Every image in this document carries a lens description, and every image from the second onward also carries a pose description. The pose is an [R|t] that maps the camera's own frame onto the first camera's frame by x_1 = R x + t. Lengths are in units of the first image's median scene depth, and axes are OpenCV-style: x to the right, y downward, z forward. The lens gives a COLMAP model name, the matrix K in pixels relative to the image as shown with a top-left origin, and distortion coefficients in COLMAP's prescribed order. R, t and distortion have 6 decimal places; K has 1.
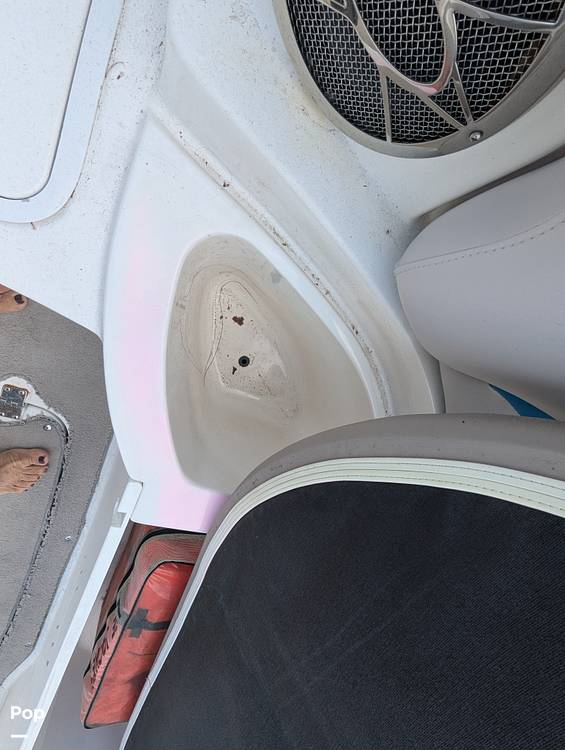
lens RADIAL K [[316.9, 0, 270.8], [0, 316.9, 375.4], [0, 0, 1]] dist [-0.000036, -0.004934]
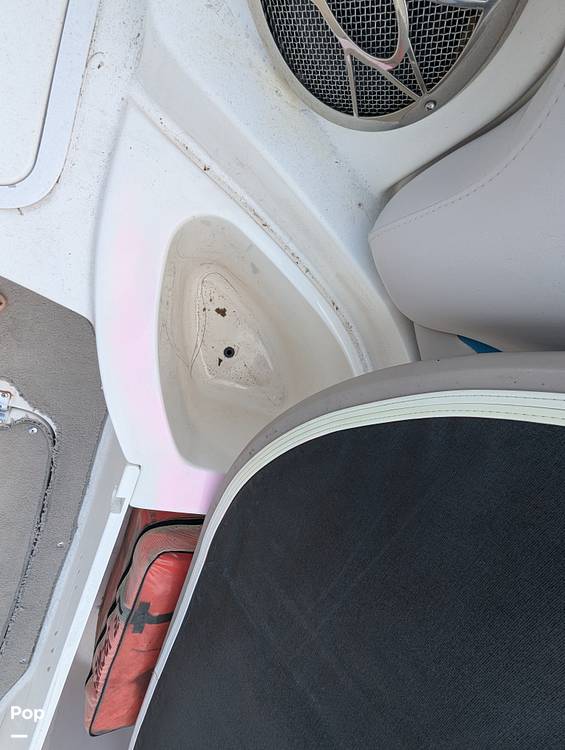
lens RADIAL K [[316.9, 0, 270.8], [0, 316.9, 375.4], [0, 0, 1]] dist [-0.000036, -0.004934]
pose [[0.996078, -0.065975, 0.058955, -0.031971], [0.066781, 0.997698, -0.011801, 0.103533], [-0.058041, 0.015692, 0.998191, -0.051176]]
